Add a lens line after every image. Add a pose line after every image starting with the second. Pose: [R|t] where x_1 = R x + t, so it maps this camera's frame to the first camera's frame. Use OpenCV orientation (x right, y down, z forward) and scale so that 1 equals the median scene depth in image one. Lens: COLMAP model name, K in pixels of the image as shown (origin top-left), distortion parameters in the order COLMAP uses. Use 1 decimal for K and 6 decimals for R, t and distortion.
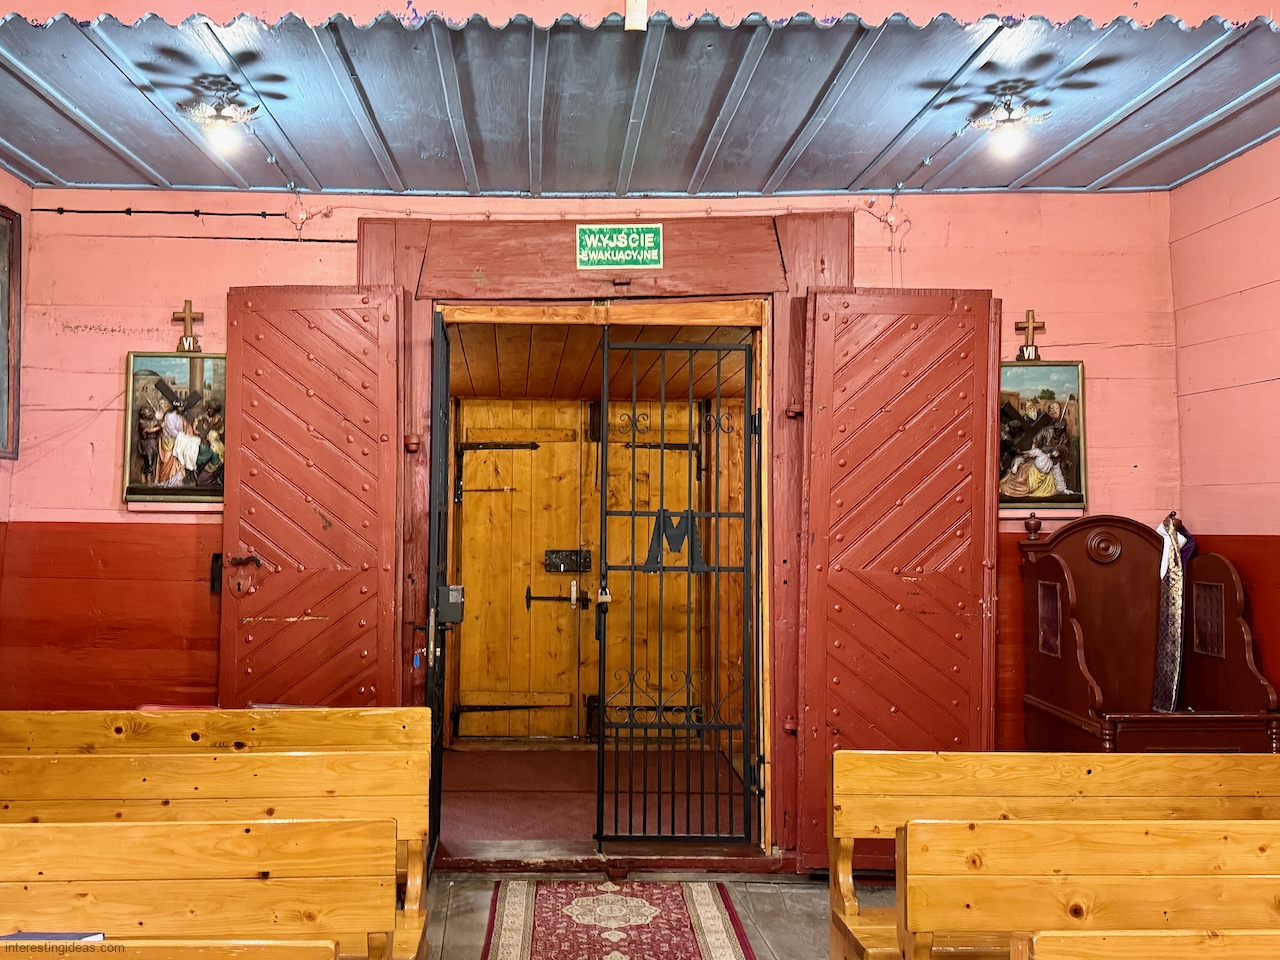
lens RADIAL K [[1229.9, 0, 632.6], [0, 1229.9, 480.9], [0, 0, 1]] dist [0.193764, -0.430838]
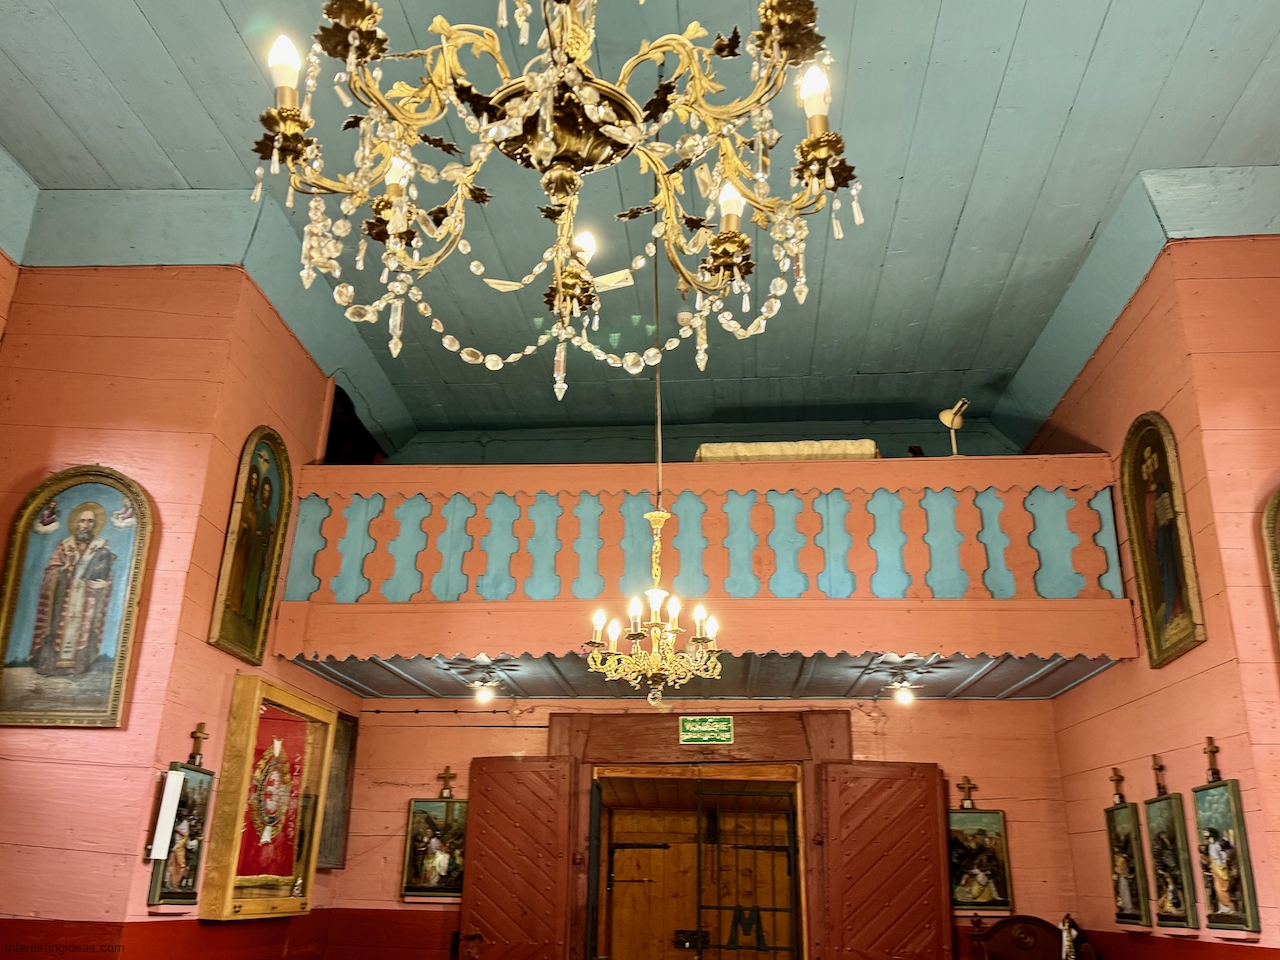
lens RADIAL K [[1229.9, 0, 632.6], [0, 1229.9, 480.9], [0, 0, 1]] dist [0.193764, -0.430838]
pose [[0.991009, -0.030922, -0.130170, 0.115683], [-0.006729, 0.960174, -0.279321, -0.048626], [0.133623, 0.277685, 0.951334, -0.648711]]
